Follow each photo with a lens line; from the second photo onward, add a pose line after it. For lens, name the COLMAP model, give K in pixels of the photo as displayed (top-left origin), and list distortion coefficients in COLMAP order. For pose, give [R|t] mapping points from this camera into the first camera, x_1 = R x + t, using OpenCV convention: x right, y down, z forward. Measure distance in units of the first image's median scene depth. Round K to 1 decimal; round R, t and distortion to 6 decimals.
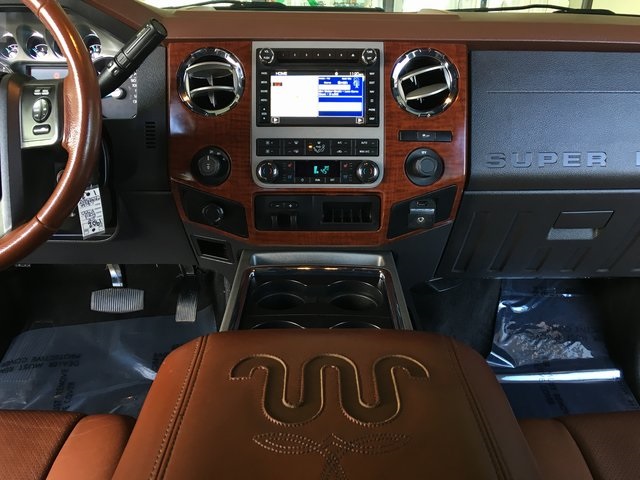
lens RADIAL K [[542.6, 0, 318.5], [0, 542.6, 234.0], [0, 0, 1]] dist [0.076102, -0.108261]
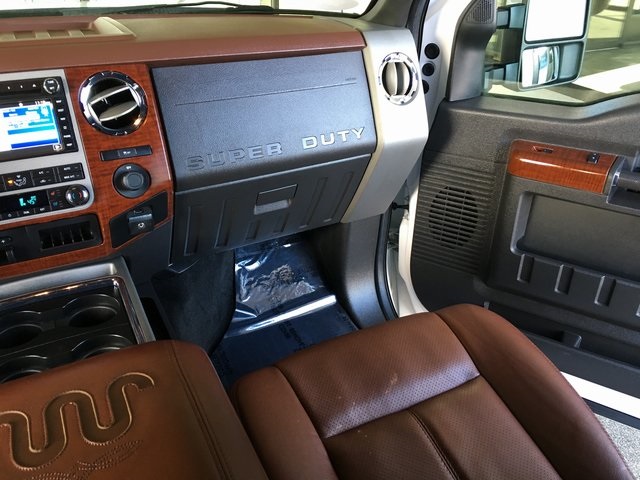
lens RADIAL K [[542.6, 0, 318.5], [0, 542.6, 234.0], [0, 0, 1]] dist [0.076102, -0.108261]
pose [[0.886540, -0.217991, 0.408078, 0.054079], [0.176598, 0.974699, 0.137018, -0.103569], [-0.427622, -0.049406, 0.902607, -0.164875]]
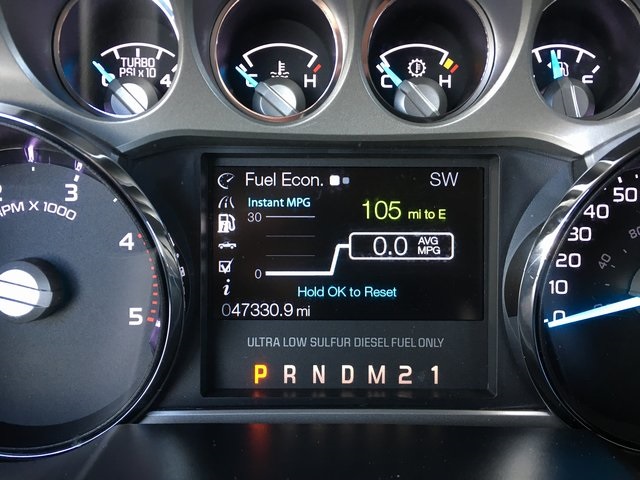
lens RADIAL K [[542.6, 0, 318.5], [0, 542.6, 234.0], [0, 0, 1]] dist [0.076102, -0.108261]
pose [[0.999979, -0.000360, -0.006479, -0.550583], [0.000124, 0.999341, -0.036300, -0.305574], [0.006488, 0.036298, 0.999320, 0.913905]]
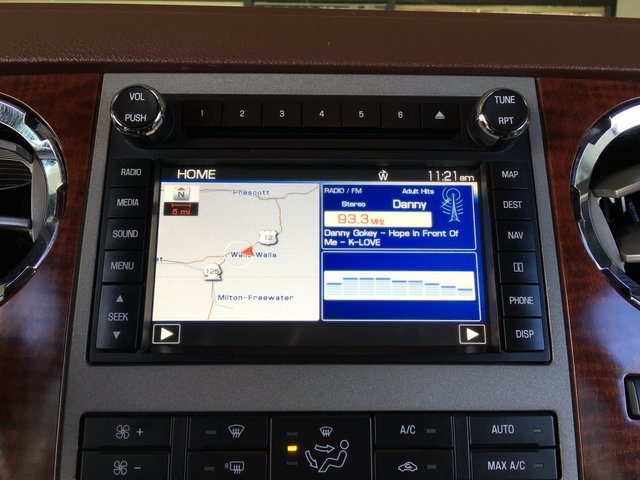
lens RADIAL K [[542.6, 0, 318.5], [0, 542.6, 234.0], [0, 0, 1]] dist [0.076102, -0.108261]
pose [[0.999933, 0.000836, 0.011536, -0.005614], [0.001643, 0.976994, -0.213259, -0.200480], [-0.011449, 0.213263, 0.976928, 0.722258]]
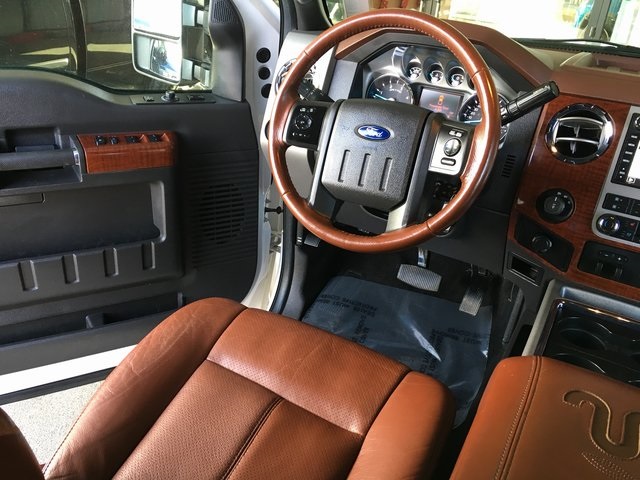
lens RADIAL K [[542.6, 0, 318.5], [0, 542.6, 234.0], [0, 0, 1]] dist [0.076102, -0.108261]
pose [[0.862468, 0.284069, -0.418873, -0.126868], [-0.263074, 0.958659, 0.108464, -0.061527], [0.432368, 0.016647, 0.901544, -0.255276]]
